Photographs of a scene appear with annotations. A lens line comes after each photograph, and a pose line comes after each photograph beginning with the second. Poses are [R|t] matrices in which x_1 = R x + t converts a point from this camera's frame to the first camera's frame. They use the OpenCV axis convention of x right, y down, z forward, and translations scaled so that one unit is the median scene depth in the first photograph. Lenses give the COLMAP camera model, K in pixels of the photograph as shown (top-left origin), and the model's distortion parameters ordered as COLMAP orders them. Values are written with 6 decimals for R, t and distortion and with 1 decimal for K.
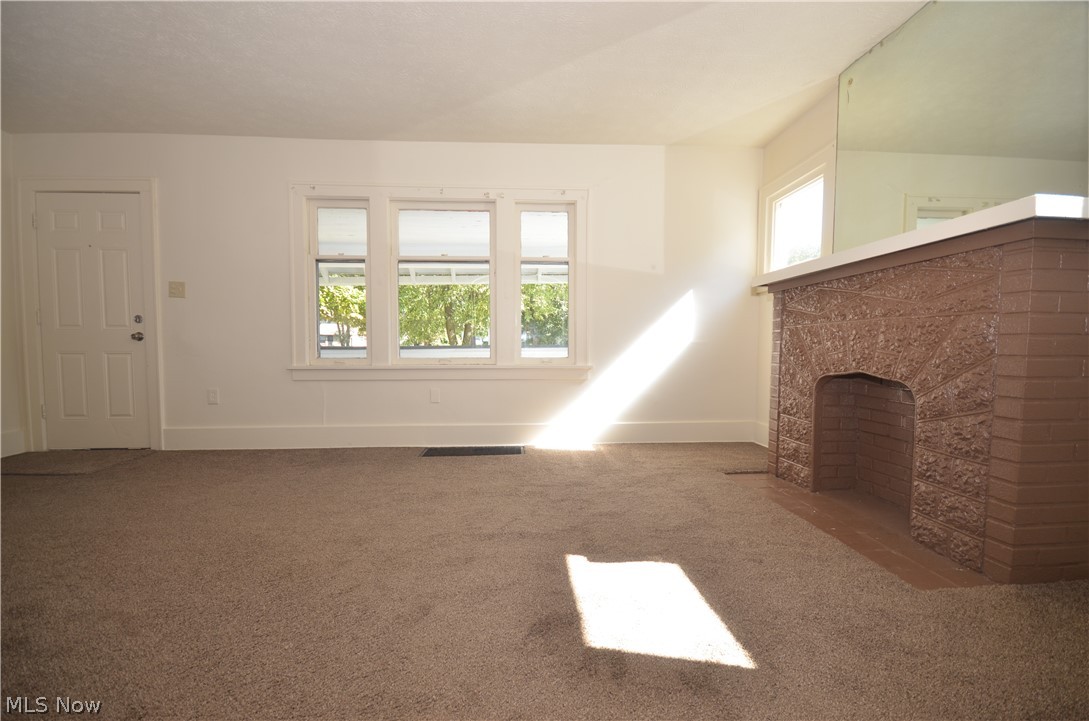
lens RADIAL K [[469.9, 0, 542.2], [0, 469.9, 376.6], [0, 0, 1]] dist [0.013556, -0.015482]
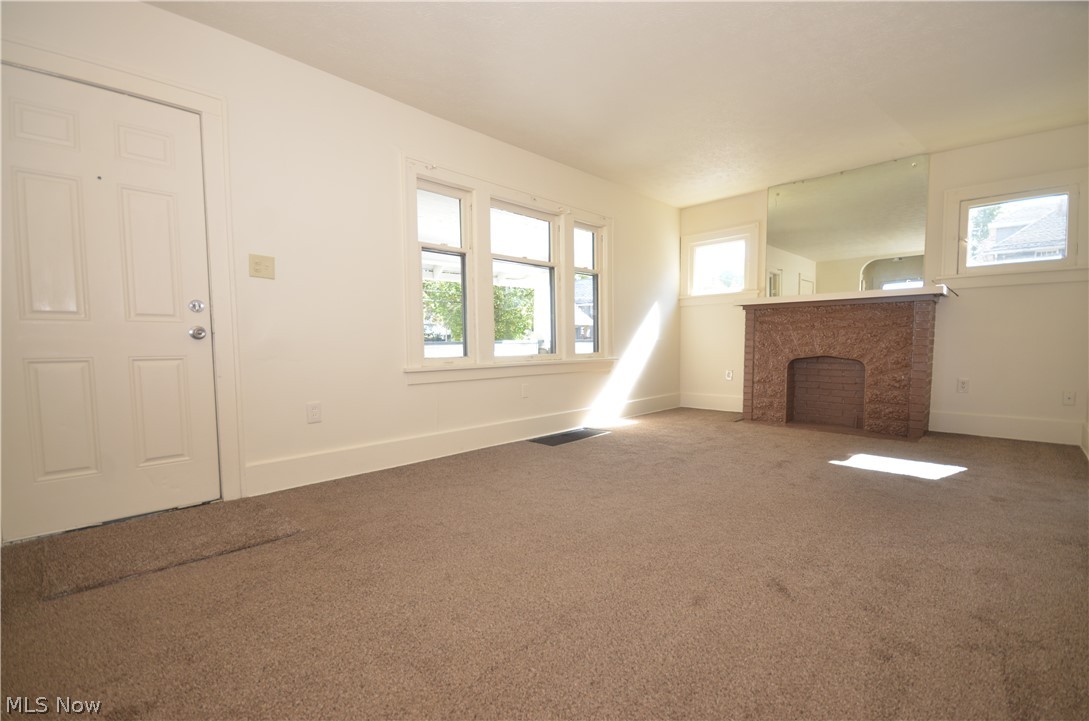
lens RADIAL K [[469.9, 0, 542.2], [0, 469.9, 376.6], [0, 0, 1]] dist [0.013556, -0.015482]
pose [[0.748226, -0.054593, 0.661194, -1.193477], [0.047693, 0.998456, 0.028470, -0.026110], [-0.661727, 0.010233, 0.749675, 0.245894]]
